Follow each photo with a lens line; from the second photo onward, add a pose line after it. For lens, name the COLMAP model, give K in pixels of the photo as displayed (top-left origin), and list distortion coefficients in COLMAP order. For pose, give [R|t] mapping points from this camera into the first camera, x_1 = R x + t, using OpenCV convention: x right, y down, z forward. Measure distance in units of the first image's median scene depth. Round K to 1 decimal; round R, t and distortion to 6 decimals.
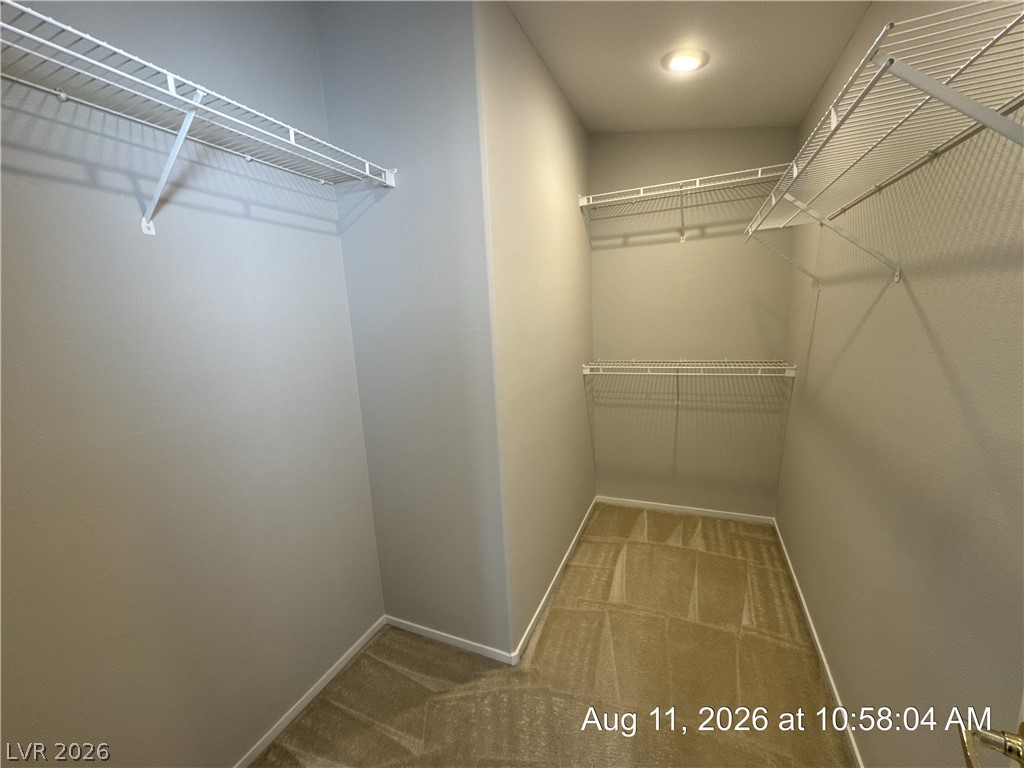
lens RADIAL K [[410.1, 0, 508.9], [0, 410.1, 384.5], [0, 0, 1]] dist [-0.002885, 0.000752]
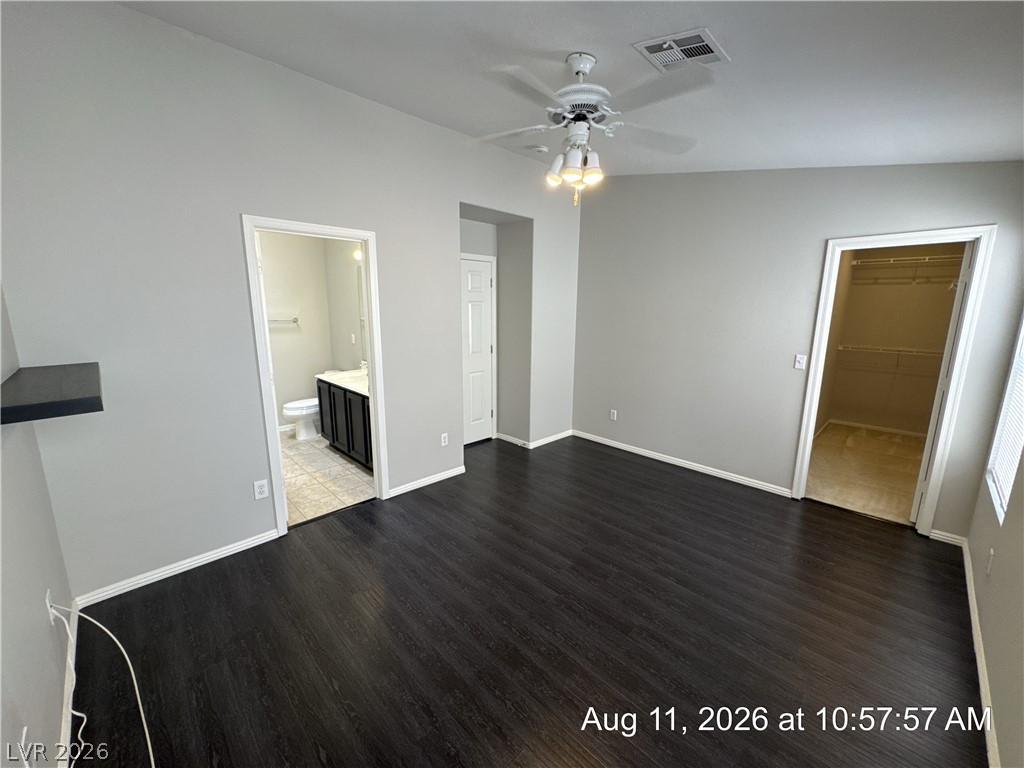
lens RADIAL K [[410.1, 0, 513.6], [0, 410.1, 384.2], [0, 0, 1]] dist [-0.002885, 0.000752]
pose [[0.931252, 0.129876, -0.340444, -0.591320], [-0.119161, 0.991497, 0.052293, 0.228842], [0.344341, -0.008131, 0.938810, -1.408862]]
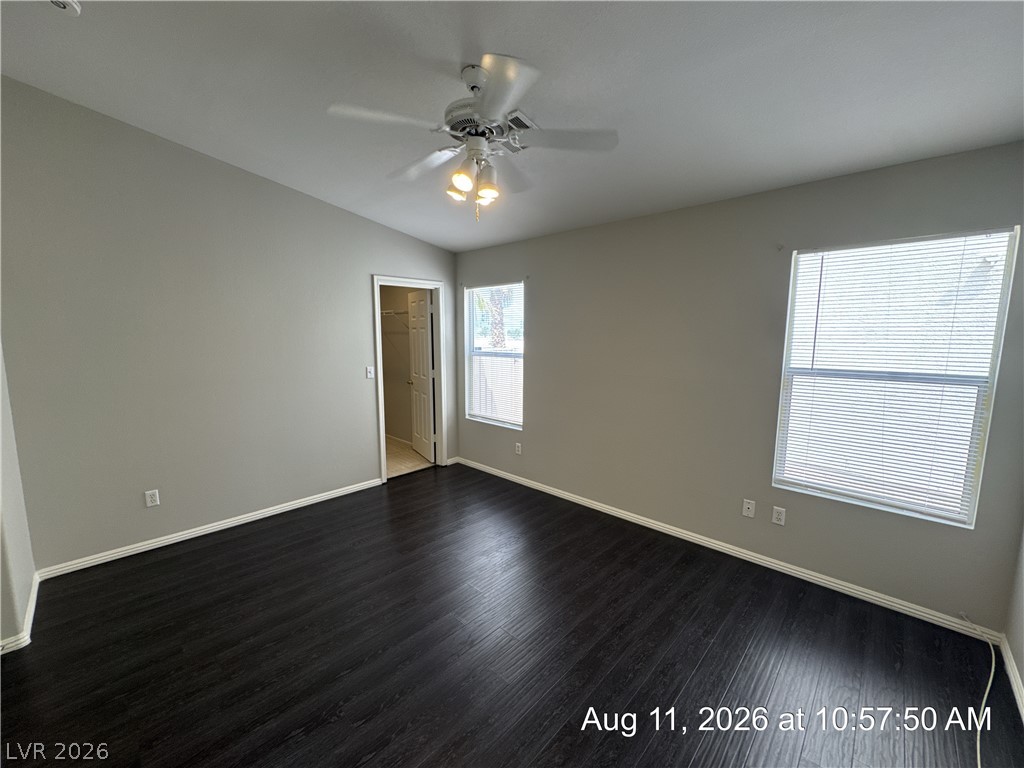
lens RADIAL K [[410.1, 0, 512.4], [0, 410.1, 385.2], [0, 0, 1]] dist [-0.002885, 0.000752]
pose [[0.328380, -0.064314, 0.942353, -2.122089], [0.140334, 0.989928, 0.018660, 0.205227], [-0.934063, 0.126117, 0.334098, -0.557661]]
